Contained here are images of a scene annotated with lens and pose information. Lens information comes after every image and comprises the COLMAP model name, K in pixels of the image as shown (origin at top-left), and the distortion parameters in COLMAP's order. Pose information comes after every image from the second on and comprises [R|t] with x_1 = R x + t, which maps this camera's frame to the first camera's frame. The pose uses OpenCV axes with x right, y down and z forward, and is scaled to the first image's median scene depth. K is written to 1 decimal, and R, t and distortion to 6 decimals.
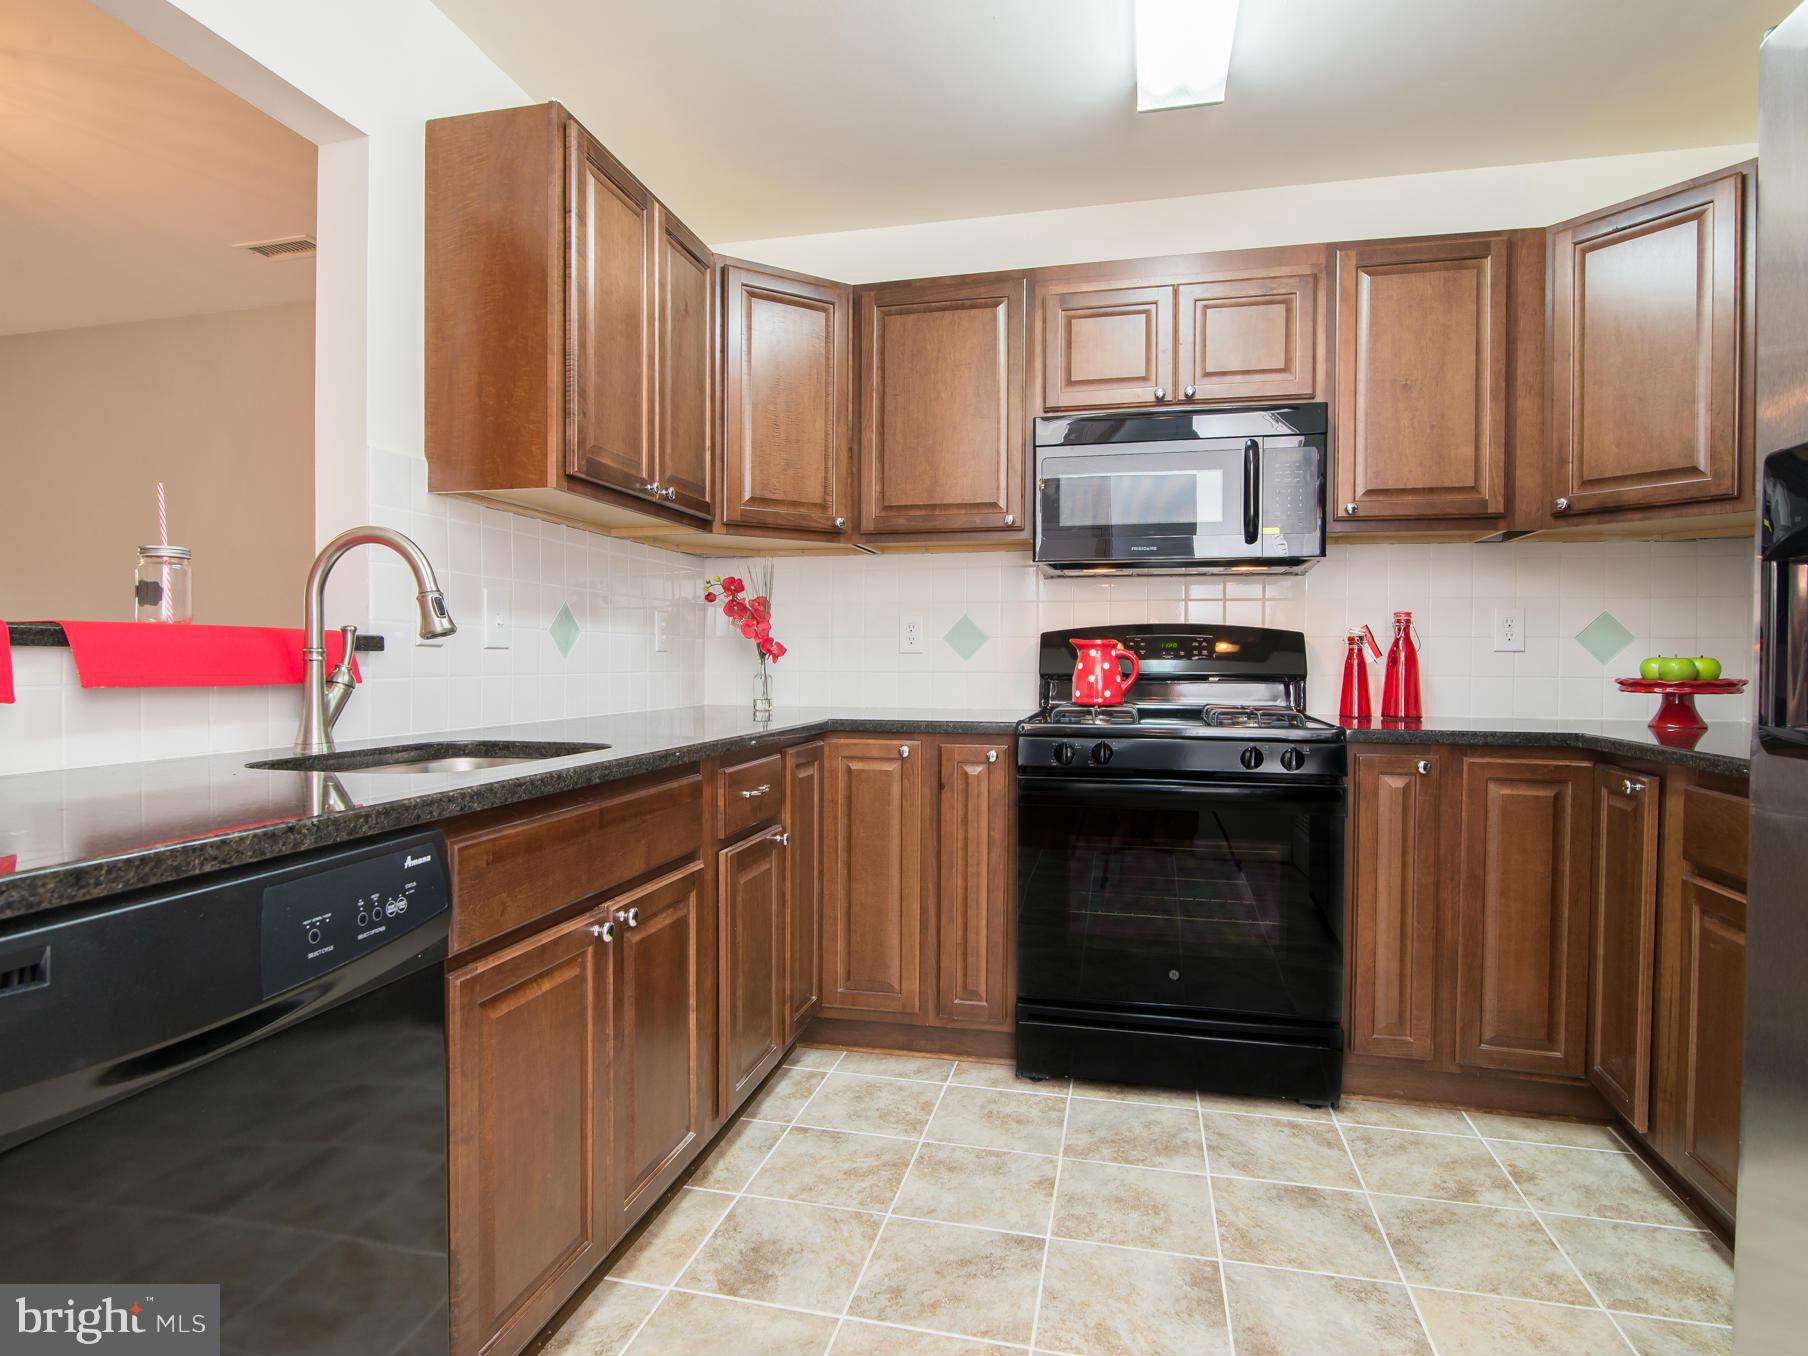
lens RADIAL K [[979.3, 0, 896.5], [0, 979.3, 686.2], [0, 0, 1]] dist [-0.021845, 0.000550]
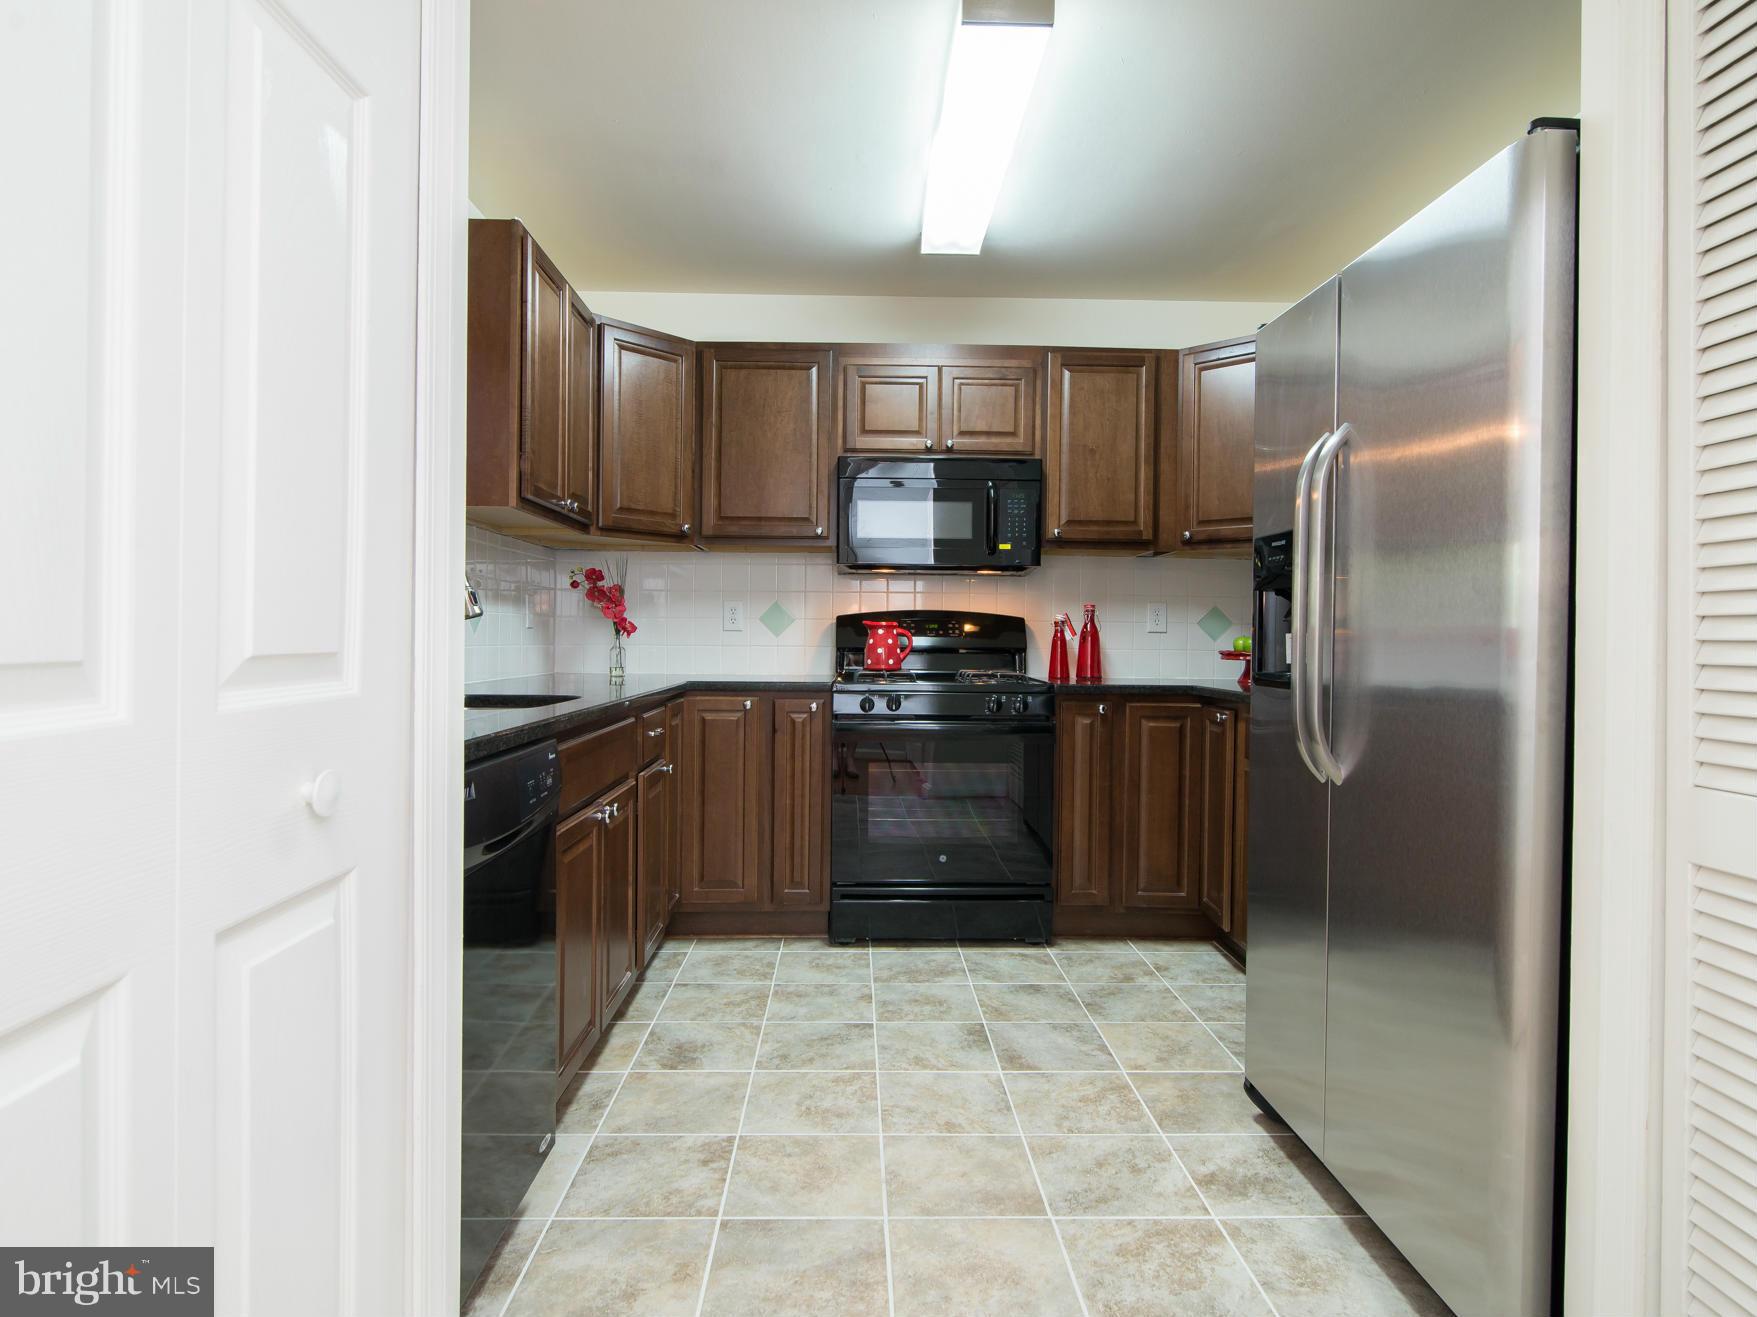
lens RADIAL K [[951.7, 0, 871.2], [0, 951.7, 666.5], [0, 0, 1]] dist [-0.021845, 0.000550]
pose [[0.968031, -0.002767, 0.250817, -0.157809], [0.001399, 0.999983, 0.005633, 0.007402], [-0.250828, -0.005102, 0.968018, -0.303396]]
